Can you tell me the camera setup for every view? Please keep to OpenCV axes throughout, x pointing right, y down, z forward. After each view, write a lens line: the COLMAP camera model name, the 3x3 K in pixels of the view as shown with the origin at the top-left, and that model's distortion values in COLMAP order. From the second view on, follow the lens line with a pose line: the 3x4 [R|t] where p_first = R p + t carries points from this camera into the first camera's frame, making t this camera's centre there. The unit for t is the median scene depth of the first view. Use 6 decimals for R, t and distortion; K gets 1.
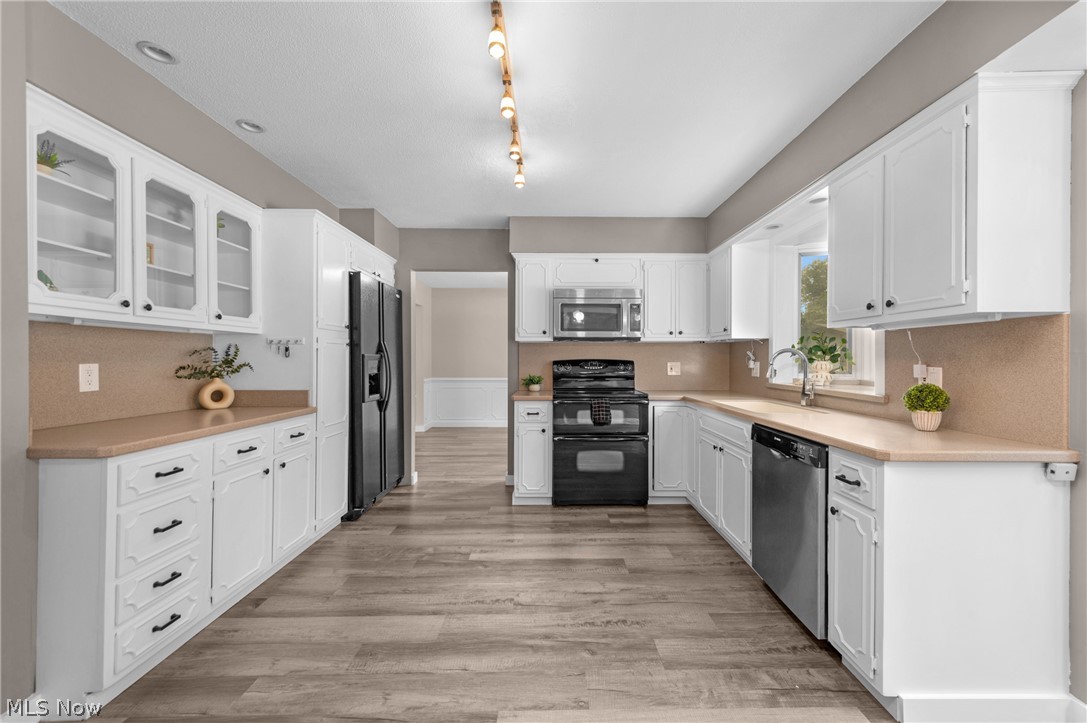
lens RADIAL K [[429.7, 0, 557.0], [0, 429.7, 360.3], [0, 0, 1]] dist [0.016886, -0.000339]
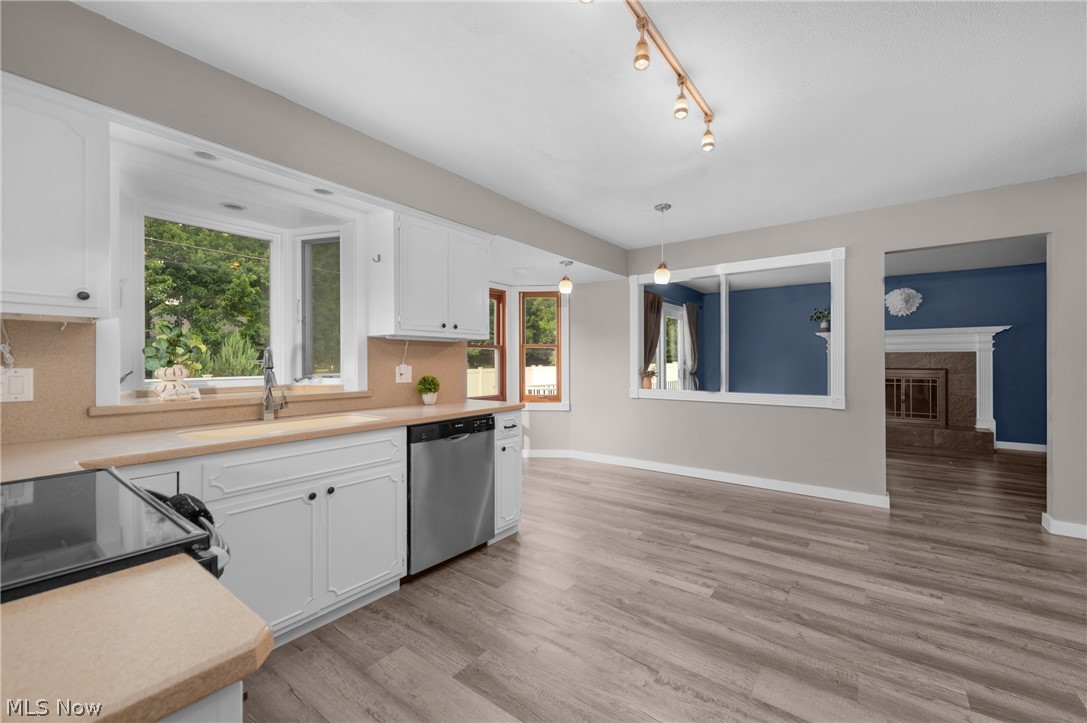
lens RADIAL K [[426.2, 0, 560.6], [0, 426.2, 359.5], [0, 0, 1]] dist [0.016070, -0.000331]
pose [[-0.797712, 0.008424, 0.602979, -0.331652], [0.008741, 0.999959, -0.002405, 0.001357], [-0.602975, 0.003352, -0.797753, 1.324387]]
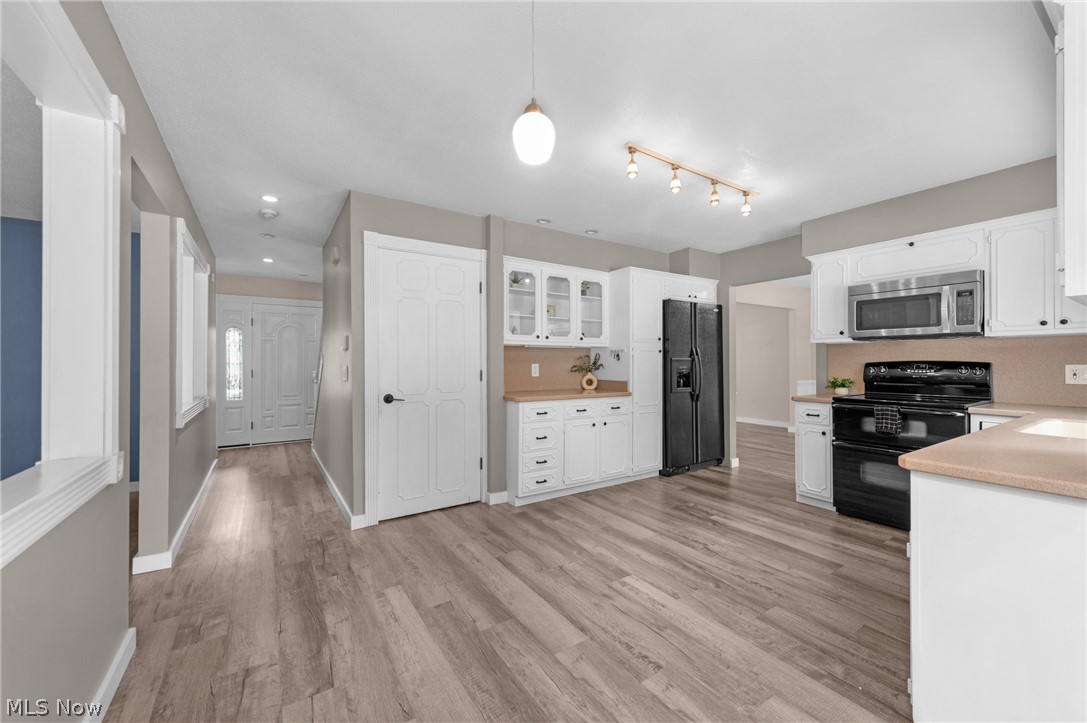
lens RADIAL K [[431.0, 0, 559.7], [0, 431.0, 361.5], [0, 0, 1]] dist [0.018652, -0.000175]
pose [[0.552753, -0.002898, -0.833340, 0.585839], [0.000226, 0.999994, -0.003328, 0.001985], [0.833345, 0.001651, 0.552750, -0.075969]]
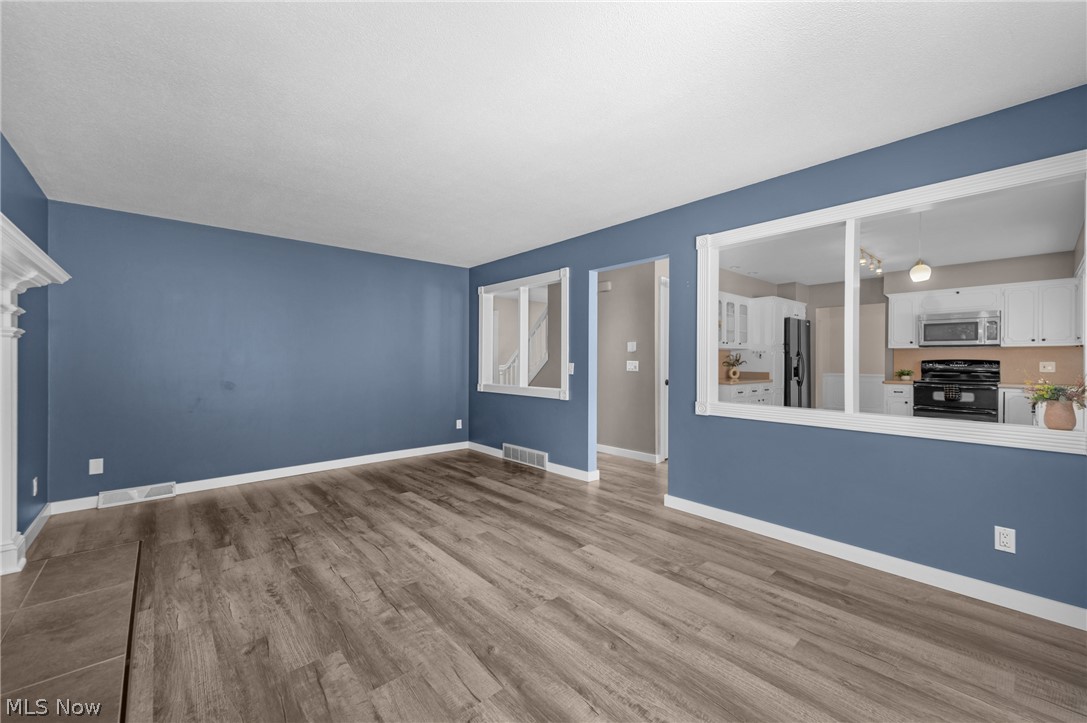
lens RADIAL K [[434.6, 0, 543.5], [0, 434.6, 361.5], [0, 0, 1]] dist [0.002382, 0.000283]
pose [[0.644956, 0.005810, -0.764197, 0.438731], [-0.002561, 0.999982, 0.005441, -0.000293], [0.764215, -0.001552, 0.644959, -1.449374]]
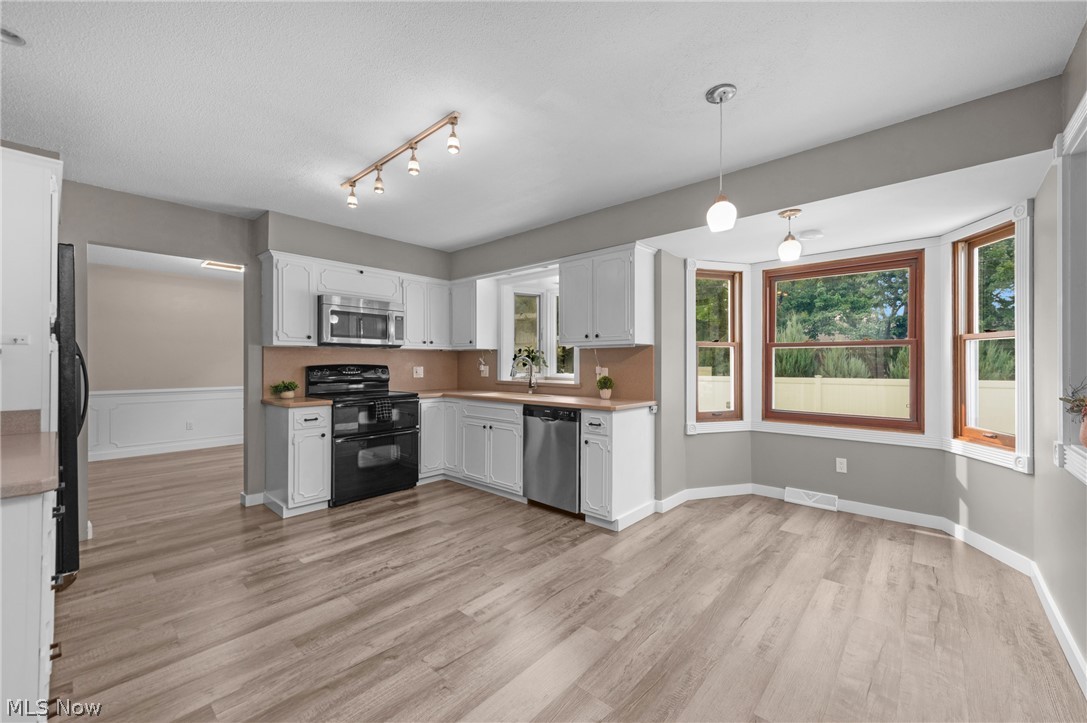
lens RADIAL K [[431.0, 0, 554.2], [0, 431.0, 362.3], [0, 0, 1]] dist [0.026206, 0.000048]
pose [[0.671001, 0.000390, 0.741456, -0.533299], [0.004143, 0.999982, -0.004275, -0.001089], [-0.741445, 0.005941, 0.670988, -0.113493]]
